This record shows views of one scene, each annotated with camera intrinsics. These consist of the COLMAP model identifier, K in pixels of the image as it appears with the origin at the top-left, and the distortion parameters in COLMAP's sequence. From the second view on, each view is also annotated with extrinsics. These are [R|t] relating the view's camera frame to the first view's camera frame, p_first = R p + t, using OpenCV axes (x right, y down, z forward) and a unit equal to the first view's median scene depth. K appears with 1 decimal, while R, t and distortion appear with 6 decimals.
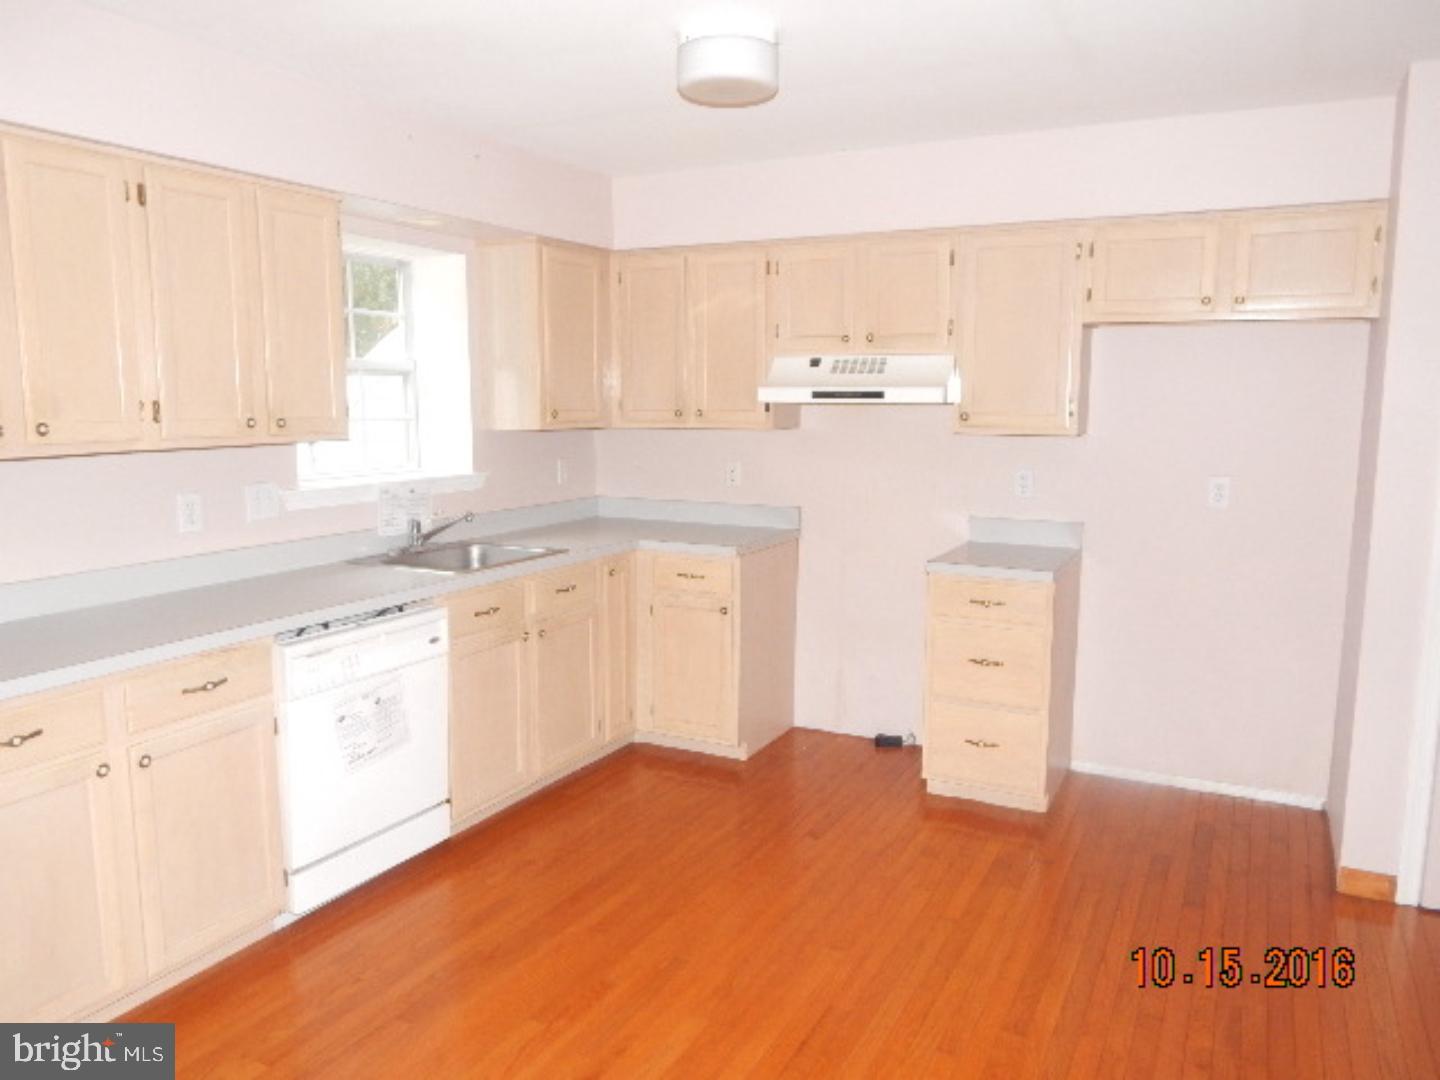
lens RADIAL K [[1048.5, 0, 720.0], [0, 1048.5, 540.0], [0, 0, 1]] dist [-0.008944, 0.000373]
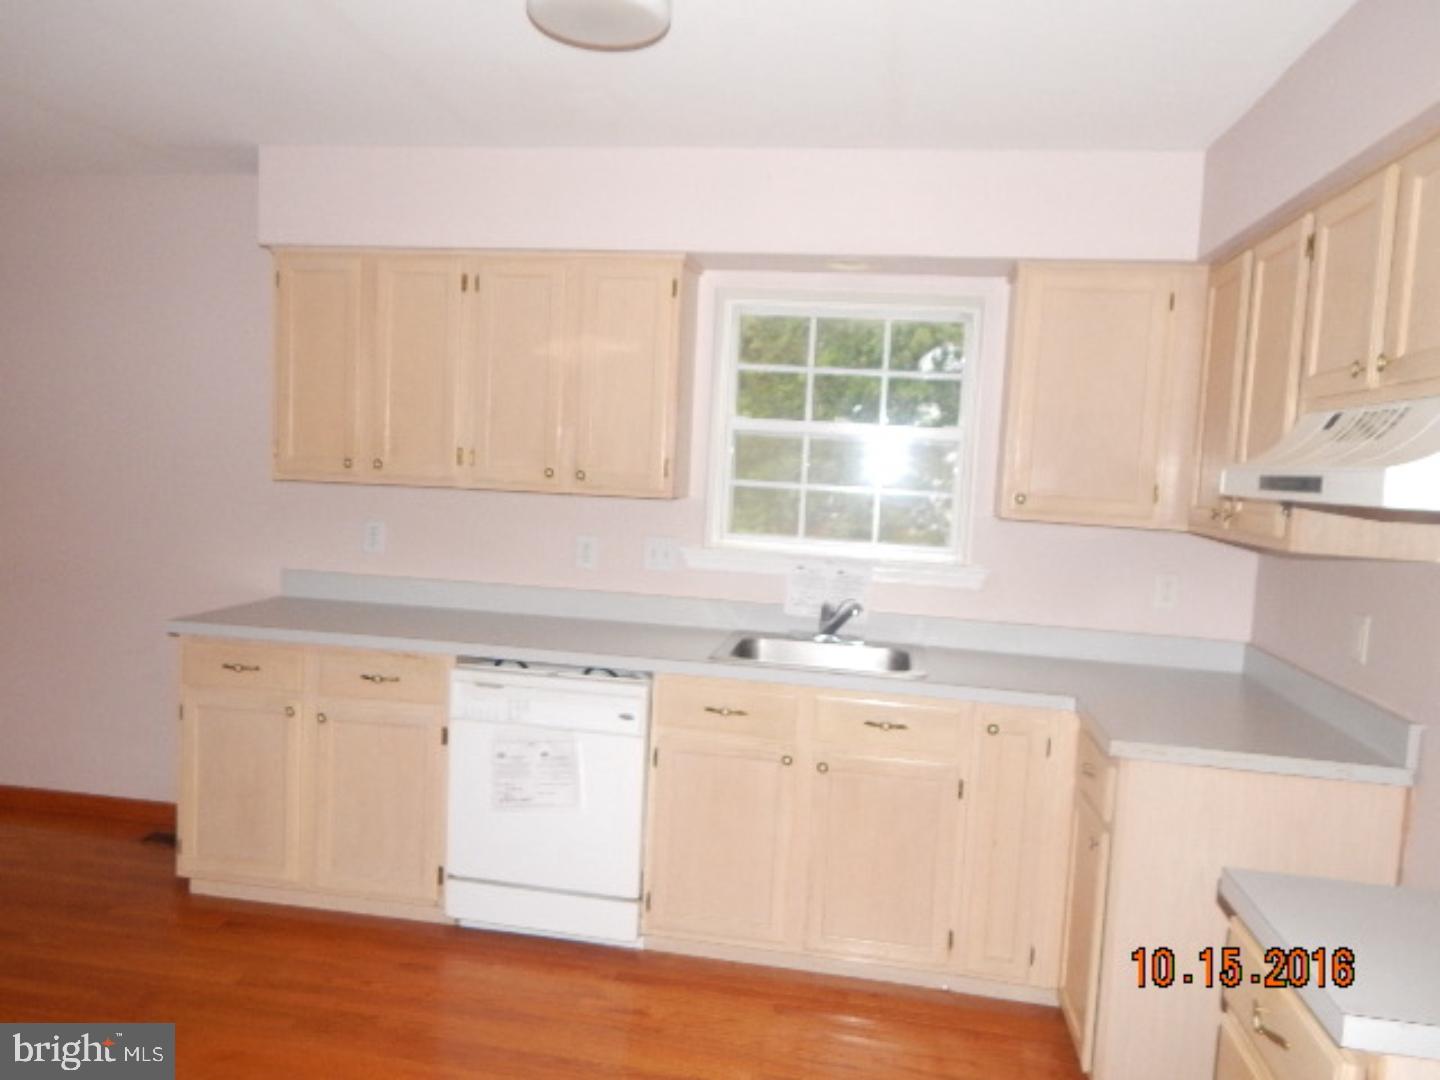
lens RADIAL K [[1051.7, 0, 720.0], [0, 1051.7, 540.0], [0, 0, 1]] dist [0.006286, -0.001283]
pose [[0.303811, 0.091370, -0.948341, 0.675439], [-0.176601, 0.983541, 0.038185, -0.117882], [0.936222, 0.155877, 0.314947, 0.840802]]
